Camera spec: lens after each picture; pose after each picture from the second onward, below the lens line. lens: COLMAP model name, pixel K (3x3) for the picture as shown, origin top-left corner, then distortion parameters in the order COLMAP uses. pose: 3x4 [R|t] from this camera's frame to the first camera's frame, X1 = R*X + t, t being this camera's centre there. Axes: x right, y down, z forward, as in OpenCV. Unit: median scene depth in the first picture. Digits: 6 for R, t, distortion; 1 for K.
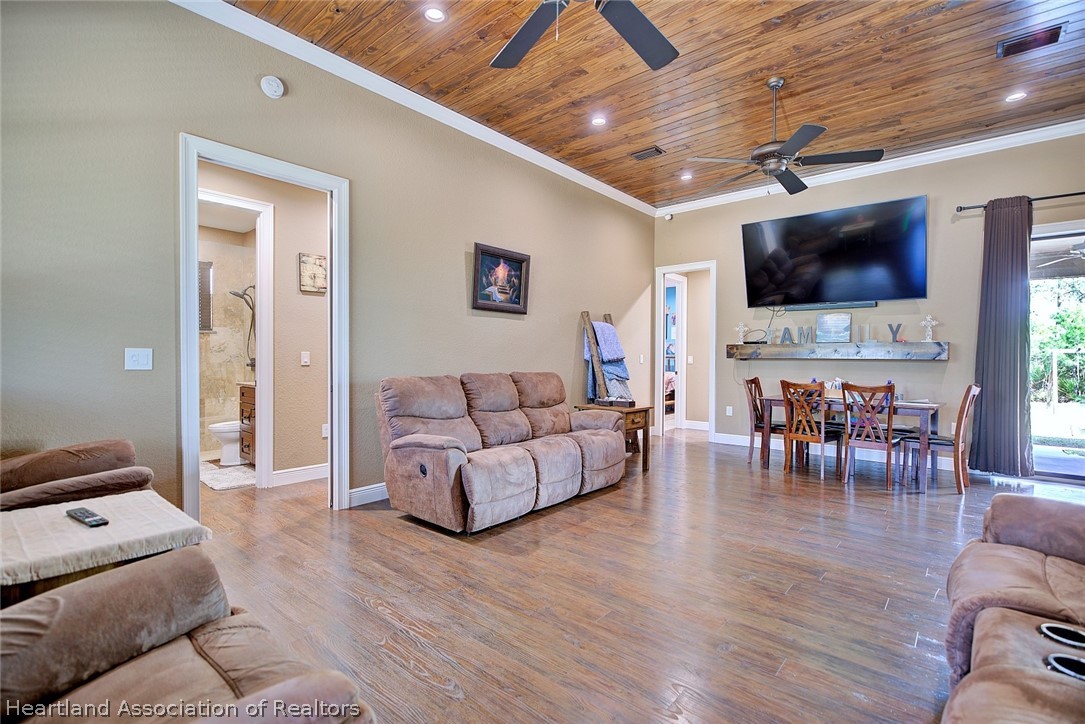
lens RADIAL K [[495.9, 0, 541.8], [0, 495.9, 361.4], [0, 0, 1]] dist [0.009241, -0.000428]
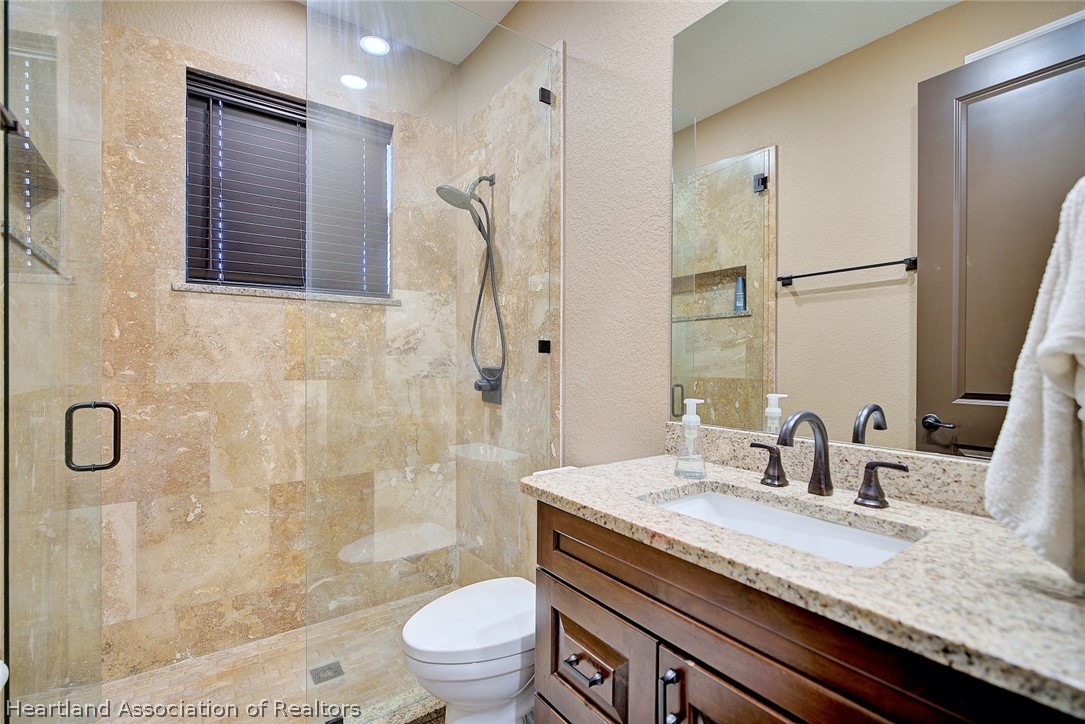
lens RADIAL K [[495.9, 0, 542.0], [0, 495.9, 361.2], [0, 0, 1]] dist [0.009241, -0.000428]
pose [[0.973570, 0.000502, -0.228387, -0.451191], [-0.002666, 0.999954, -0.009162, -0.008605], [0.228372, 0.009529, 0.973527, 0.637497]]
